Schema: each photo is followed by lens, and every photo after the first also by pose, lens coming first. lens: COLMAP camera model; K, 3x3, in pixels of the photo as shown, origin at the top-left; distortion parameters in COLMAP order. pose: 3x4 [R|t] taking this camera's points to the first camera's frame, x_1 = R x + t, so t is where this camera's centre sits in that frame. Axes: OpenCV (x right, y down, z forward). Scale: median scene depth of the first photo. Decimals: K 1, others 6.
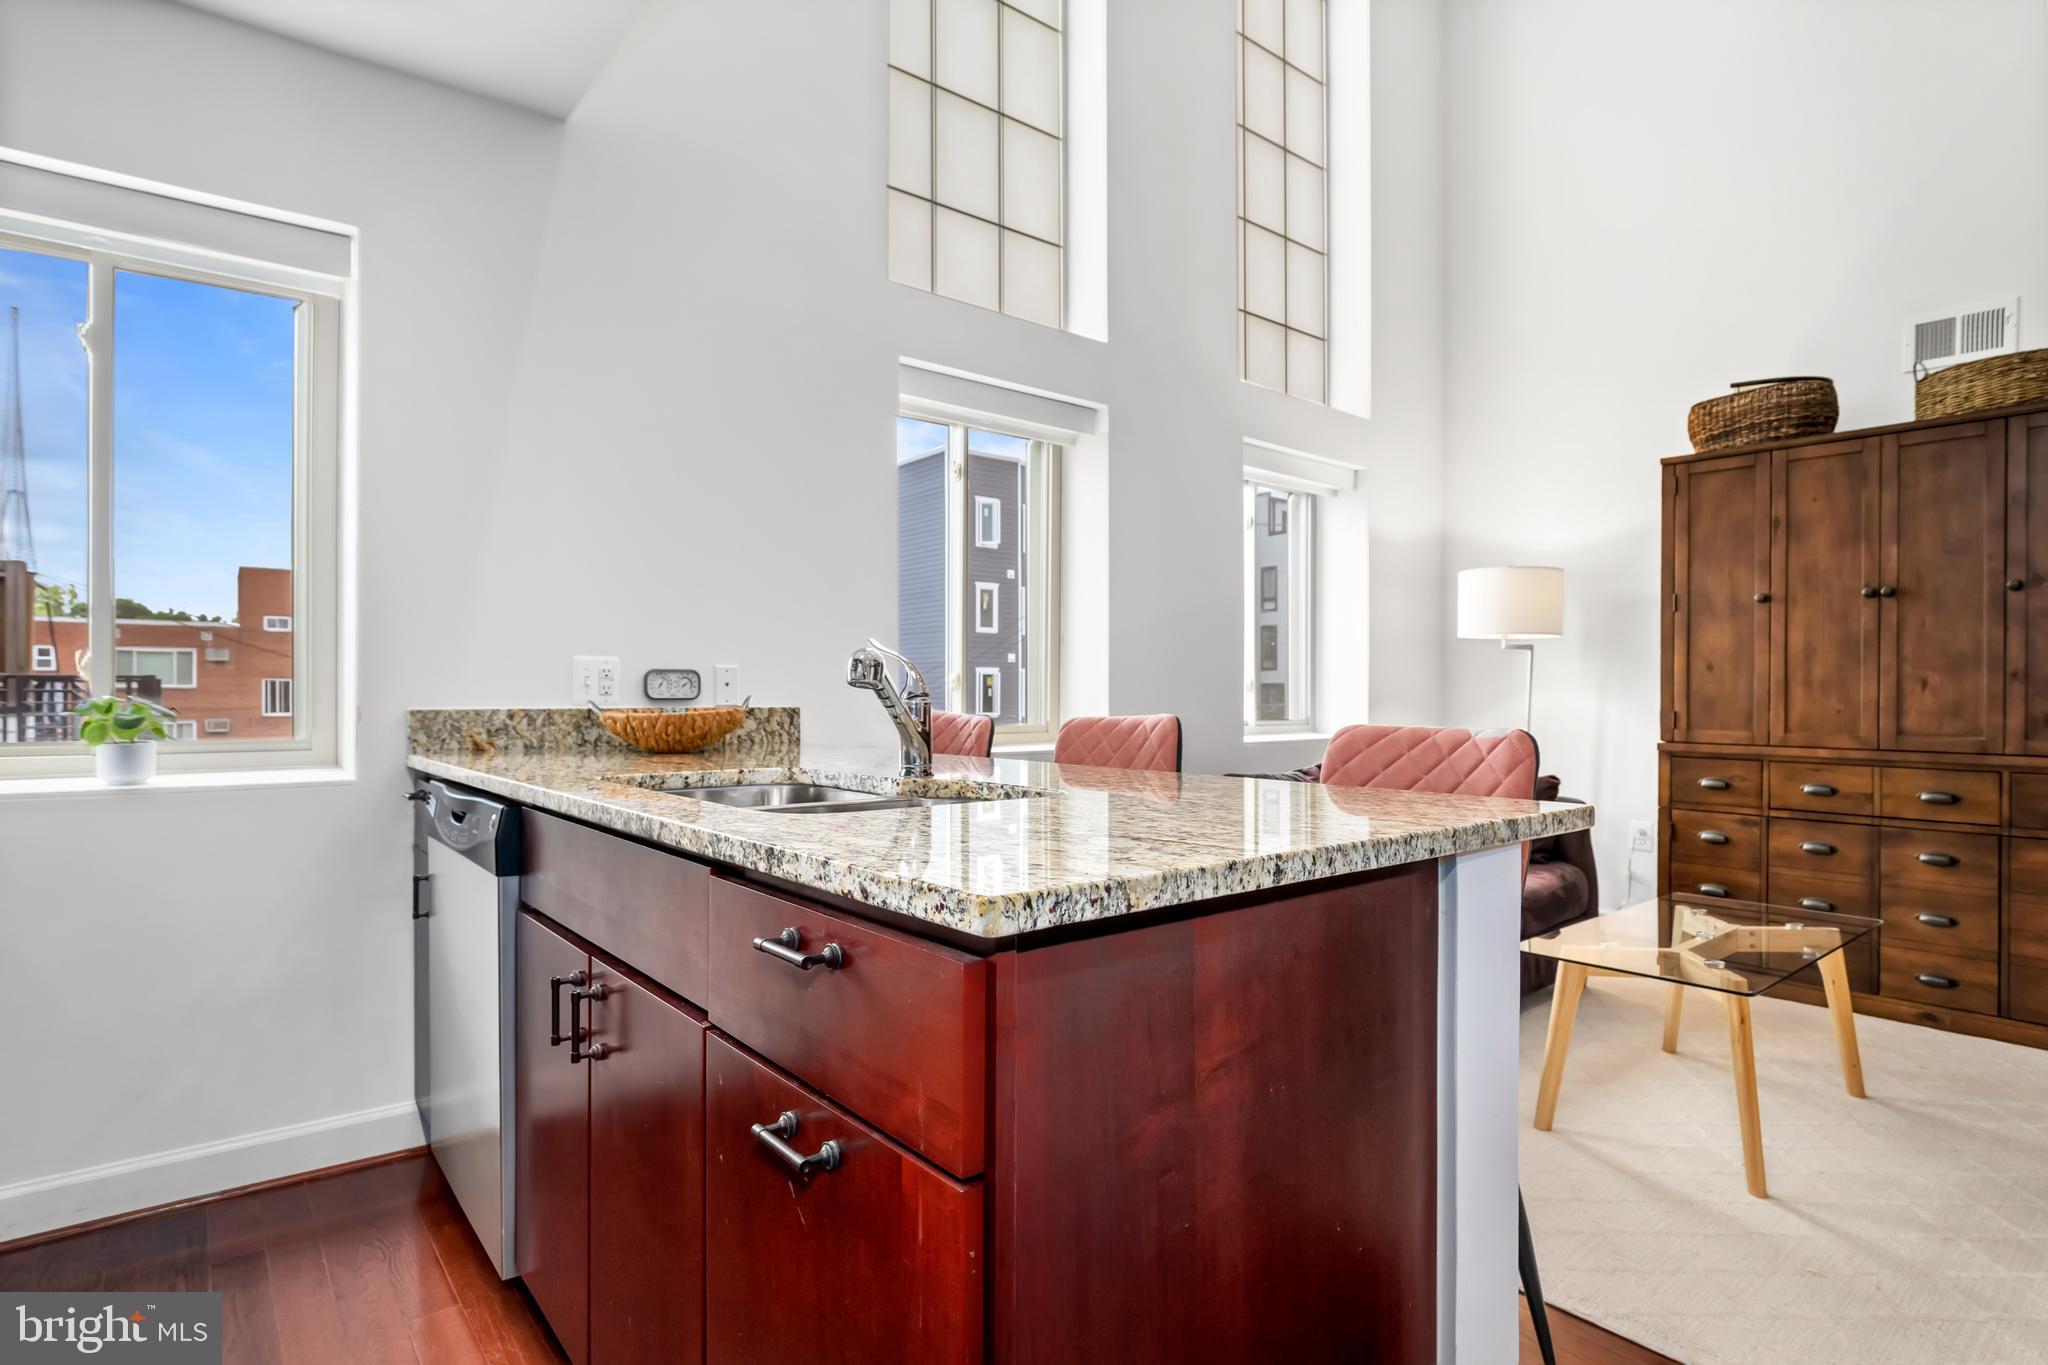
lens RADIAL K [[1027.7, 0, 1024.0], [0, 1027.7, 682.5], [0, 0, 1]] dist [-0.005553, -0.001063]
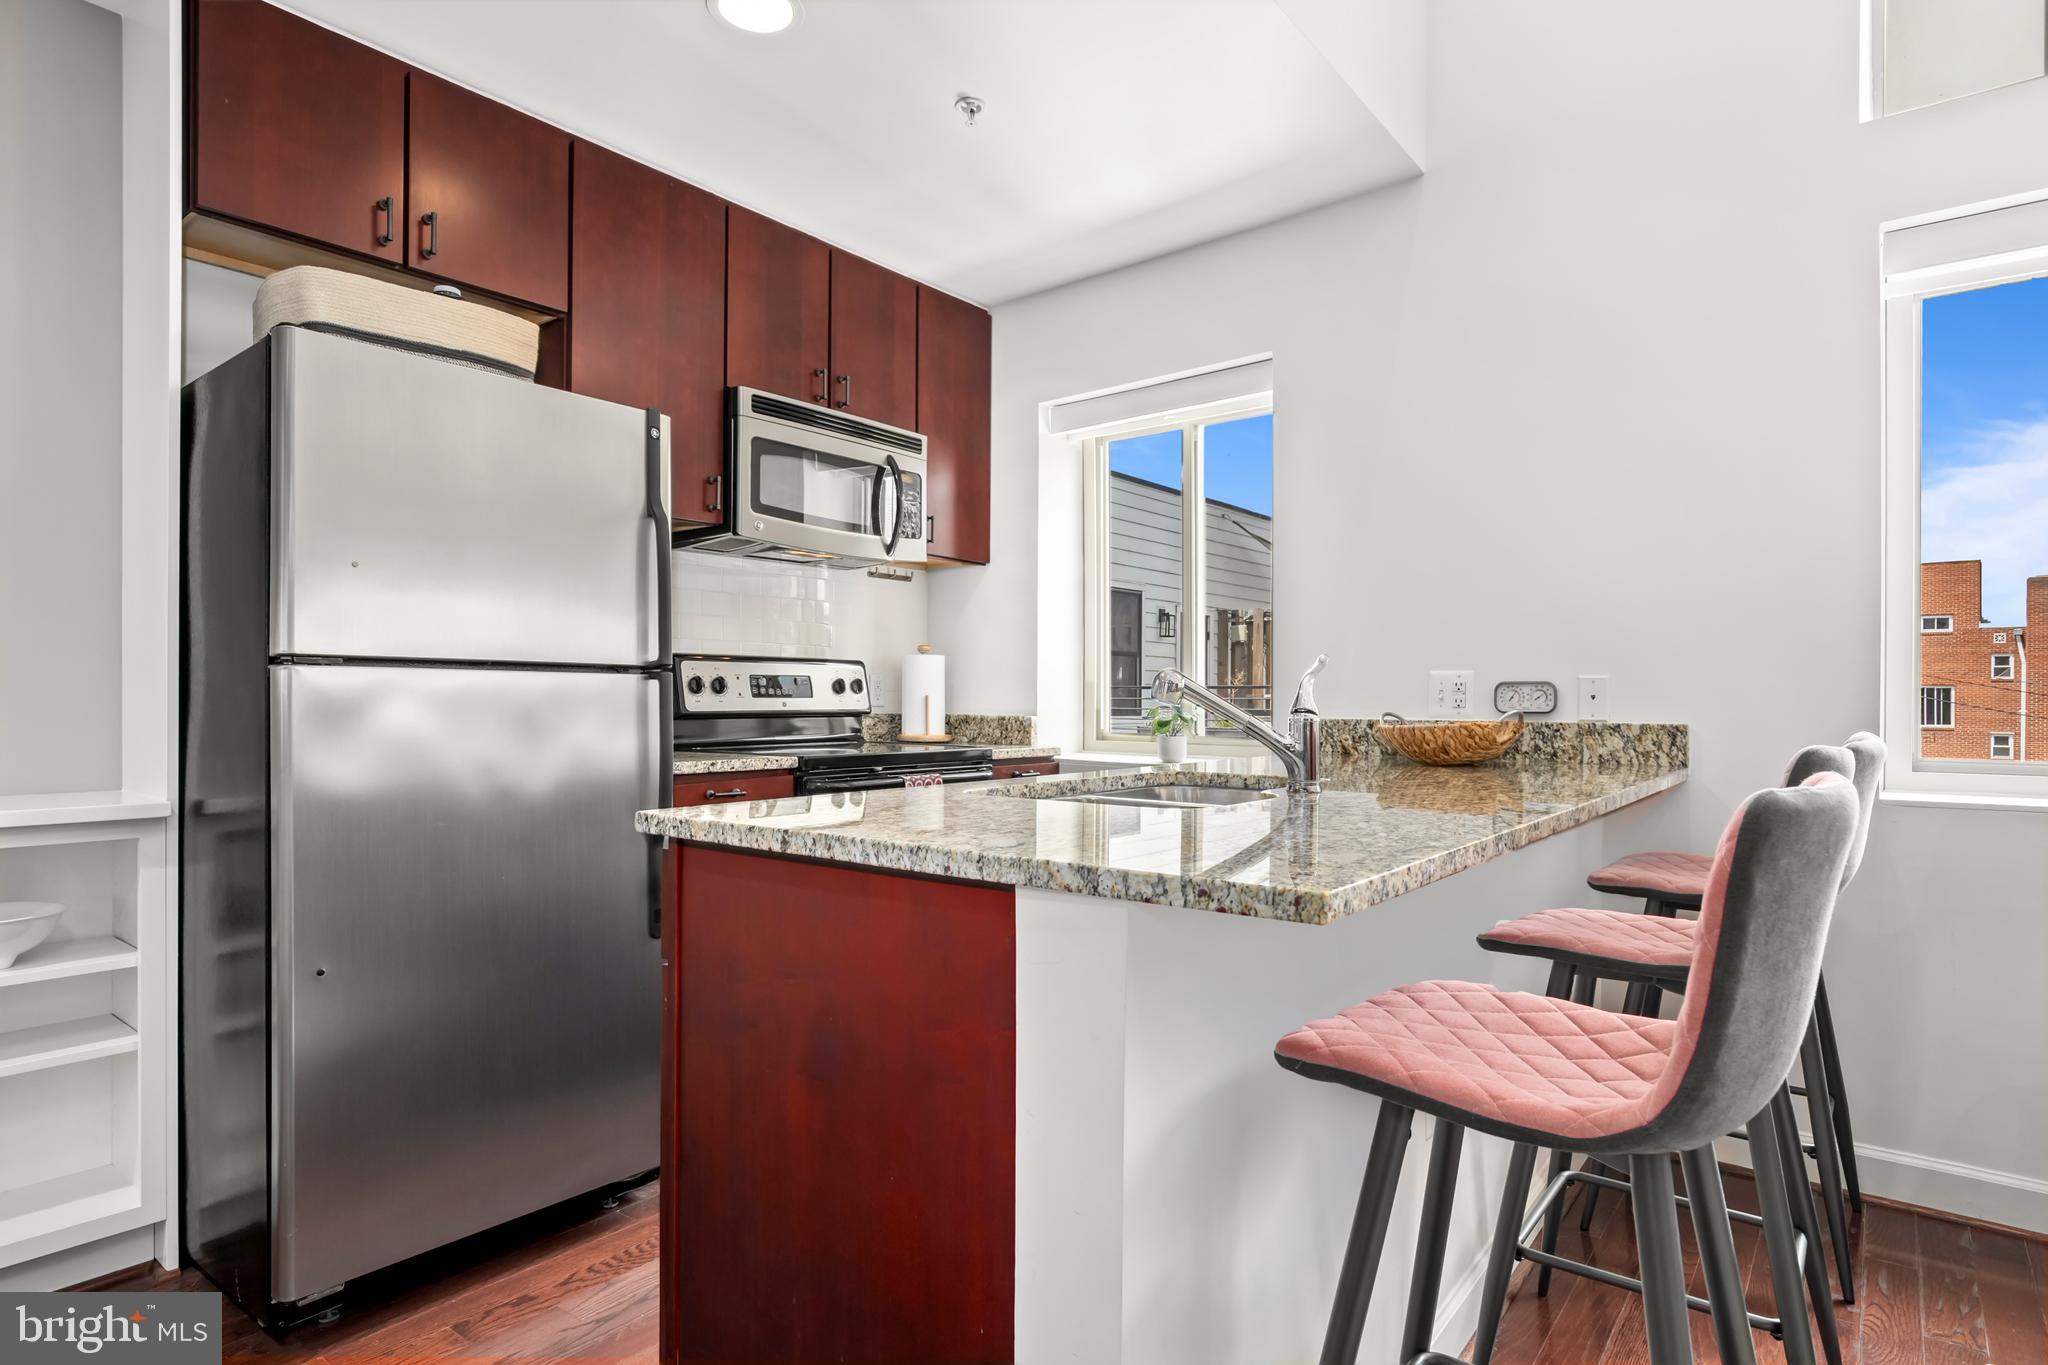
lens RADIAL K [[1096.0, 0, 1014.2], [0, 1096.0, 696.7], [0, 0, 1]] dist [0.000807, -0.000262]
pose [[0.224616, -0.002971, -0.974443, 0.524251], [0.008300, 0.999965, -0.001136, -0.001371], [0.974412, -0.007833, 0.224633, 0.293758]]
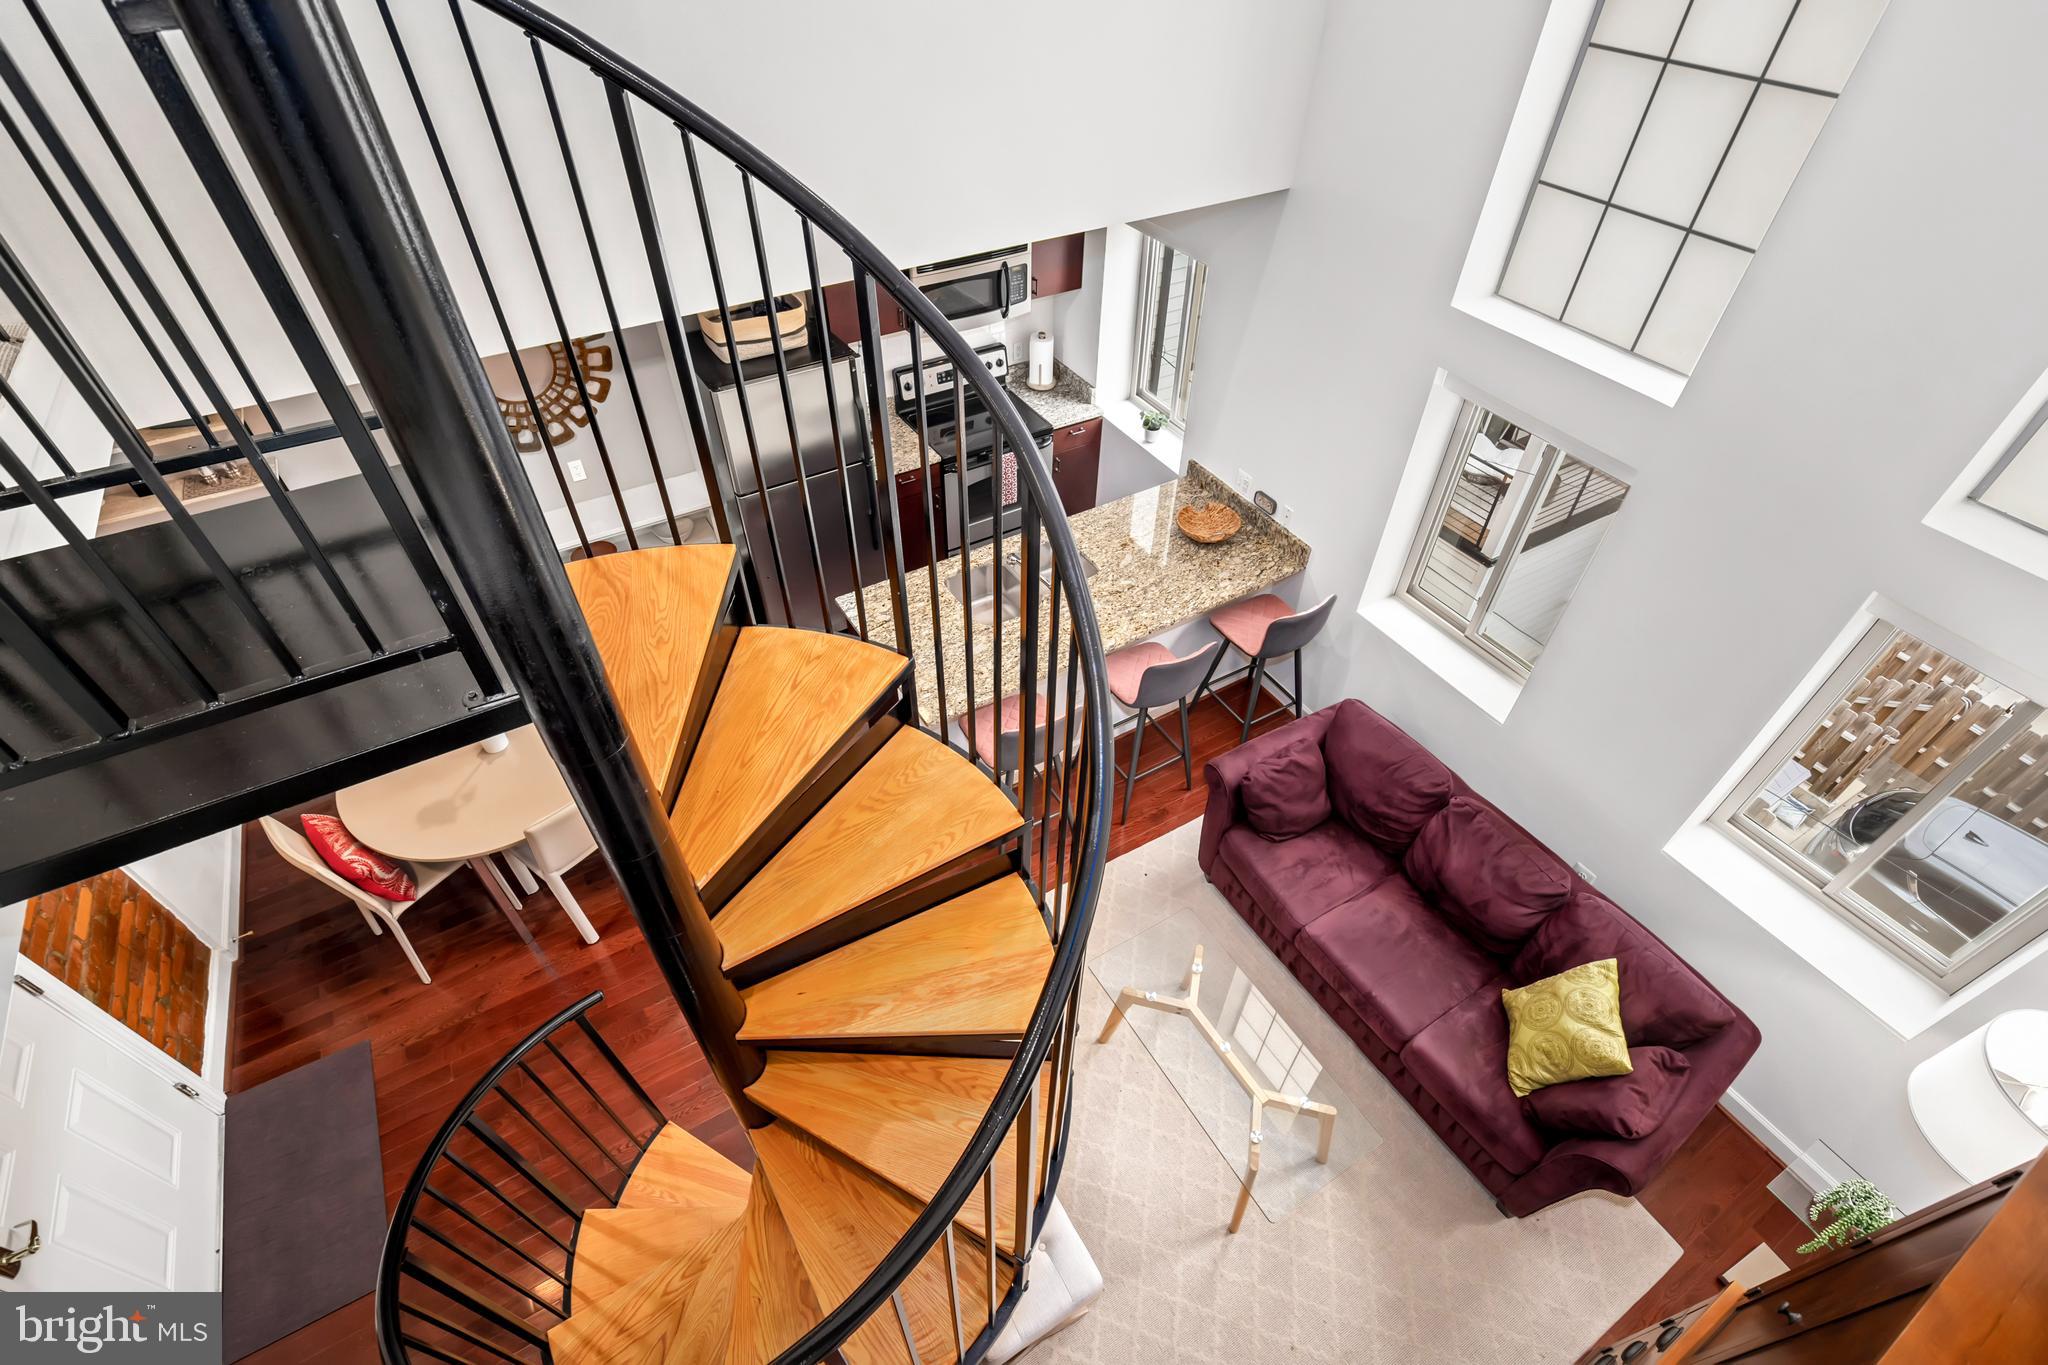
lens RADIAL K [[911.4, 0, 1001.7], [0, 911.4, 679.4], [0, 0, 1]] dist [-0.000168, 0.000006]
pose [[-0.135376, 0.689620, -0.711405, 1.132330], [0.019885, 0.719761, 0.693937, -0.923073], [0.990595, 0.079796, -0.111151, 0.695092]]
